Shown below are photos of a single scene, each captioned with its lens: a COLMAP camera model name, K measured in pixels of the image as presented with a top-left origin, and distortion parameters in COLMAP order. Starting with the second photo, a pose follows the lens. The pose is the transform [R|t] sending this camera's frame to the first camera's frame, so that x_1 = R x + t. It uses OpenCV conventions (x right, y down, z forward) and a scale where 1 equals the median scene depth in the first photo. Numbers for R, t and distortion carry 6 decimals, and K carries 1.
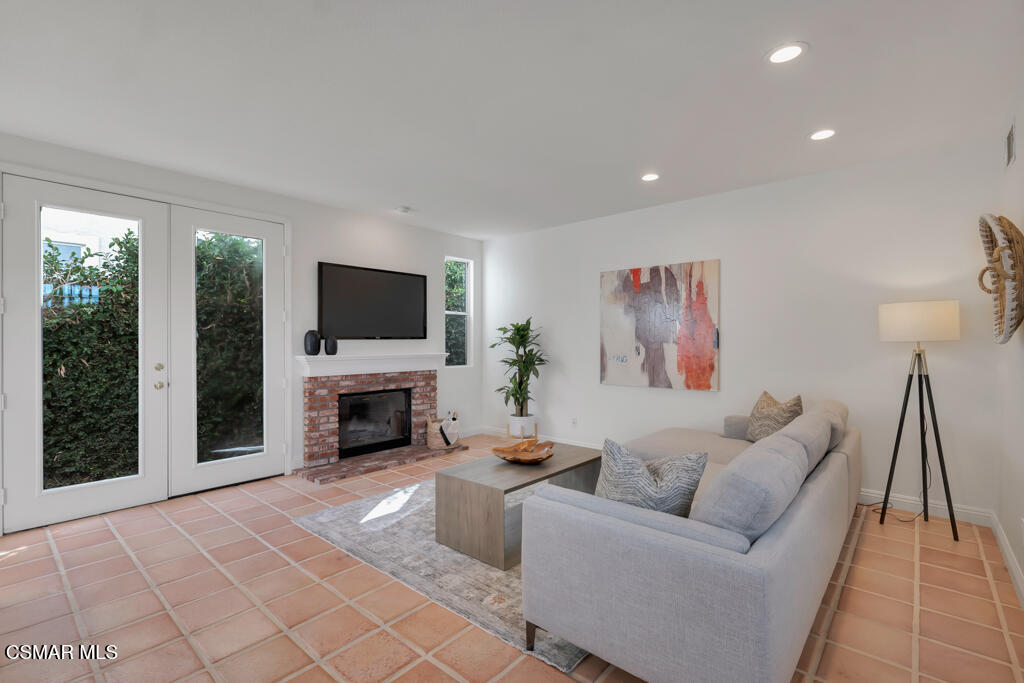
lens RADIAL K [[466.7, 0, 506.0], [0, 466.7, 344.3], [0, 0, 1]] dist [0.004013, -0.002686]
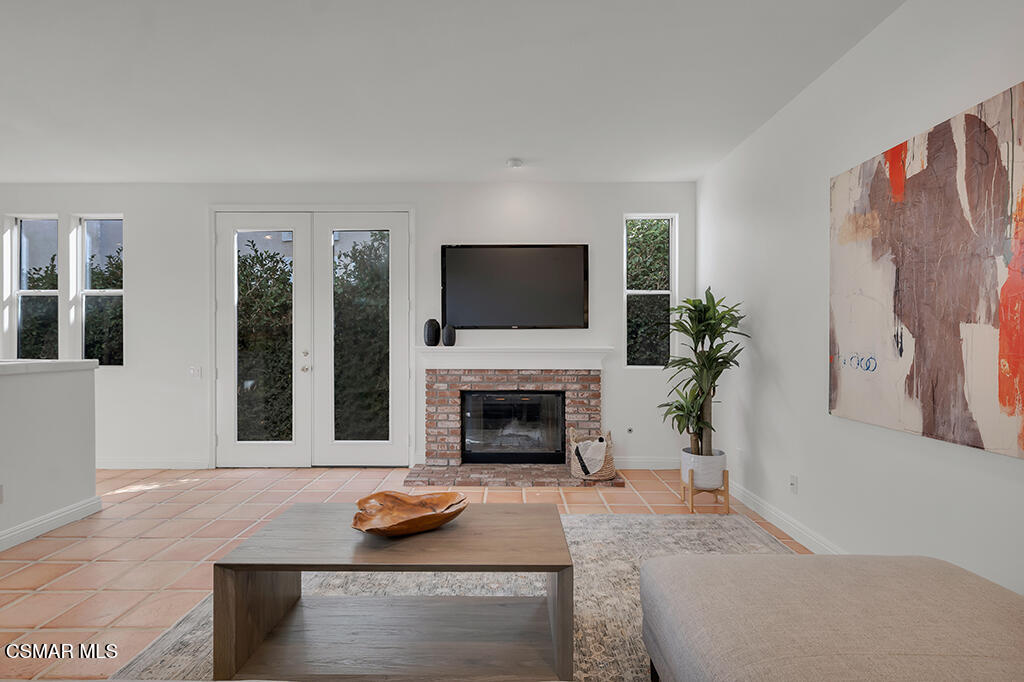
lens RADIAL K [[466.7, 0, 510.9], [0, 466.7, 342.8], [0, 0, 1]] dist [0.004013, -0.002686]
pose [[0.658704, 0.005046, -0.752385, 0.371898], [-0.006750, 0.999977, 0.000797, 0.014587], [0.752372, 0.004553, 0.658723, 0.477814]]
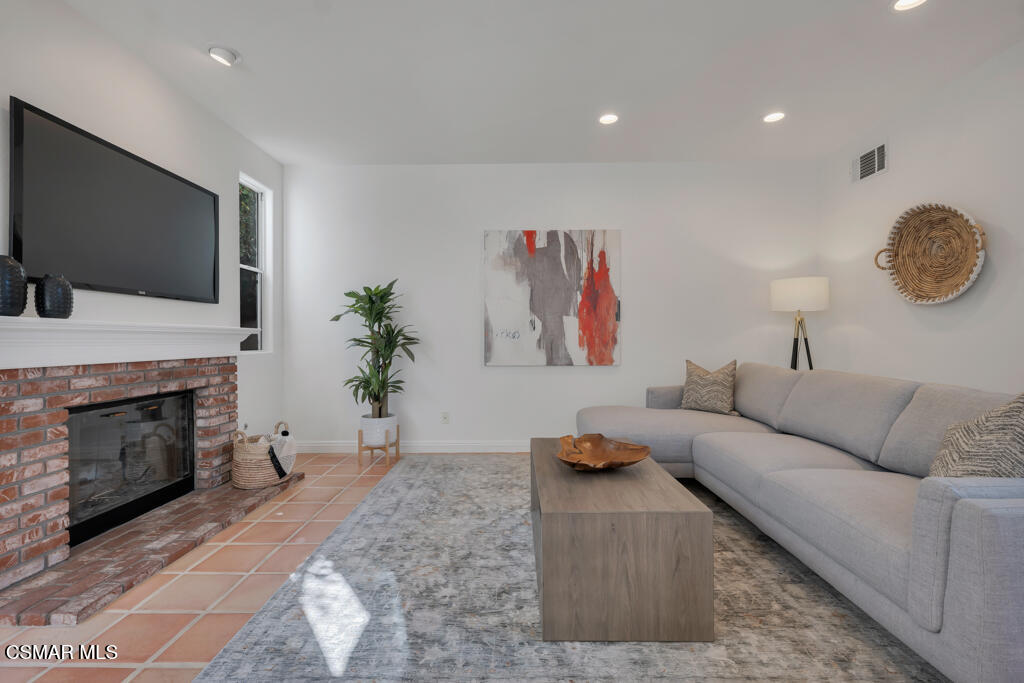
lens RADIAL K [[466.7, 0, 505.8], [0, 466.7, 342.0], [0, 0, 1]] dist [0.004013, -0.002686]
pose [[0.756832, -0.004726, 0.653593, -0.329248], [0.006155, 0.999981, 0.000102, 0.045693], [-0.653581, 0.003946, 0.756846, 0.379058]]
